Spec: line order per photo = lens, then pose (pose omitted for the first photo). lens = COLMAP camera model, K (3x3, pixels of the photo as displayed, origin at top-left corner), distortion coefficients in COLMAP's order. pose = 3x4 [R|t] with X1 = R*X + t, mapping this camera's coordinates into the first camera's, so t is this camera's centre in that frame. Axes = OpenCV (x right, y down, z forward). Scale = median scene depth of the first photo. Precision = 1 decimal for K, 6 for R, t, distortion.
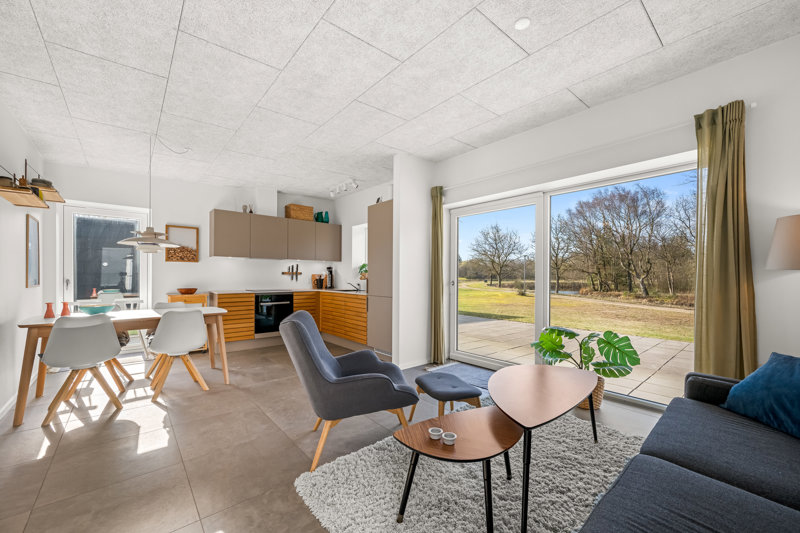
lens RADIAL K [[312.9, 0, 405.3], [0, 312.9, 277.8], [0, 0, 1]] dist [-0.001955, -0.000710]
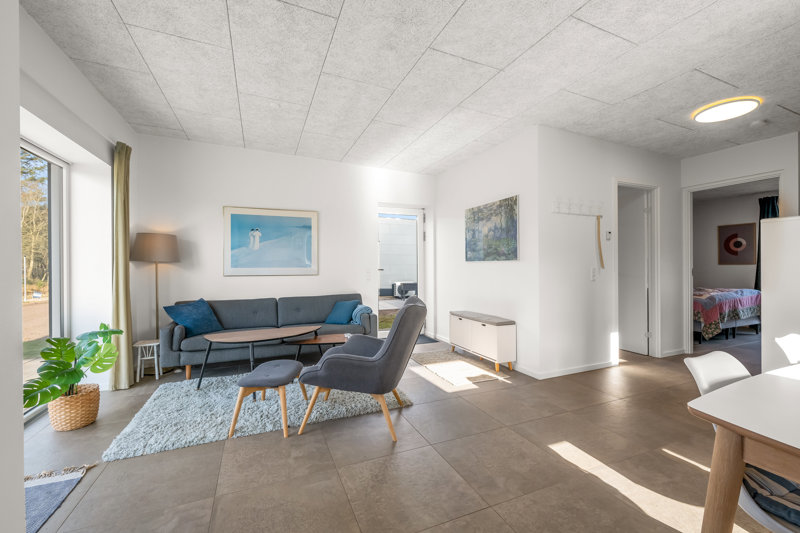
lens RADIAL K [[336.1, 0, 402.7], [0, 336.1, 266.8], [0, 0, 1]] dist [-0.001713, -0.000290]
pose [[-0.947320, -0.000858, 0.320289, -0.035407], [0.002197, 0.999955, 0.009175, -0.000561], [-0.320283, 0.009396, -0.947275, 0.109012]]
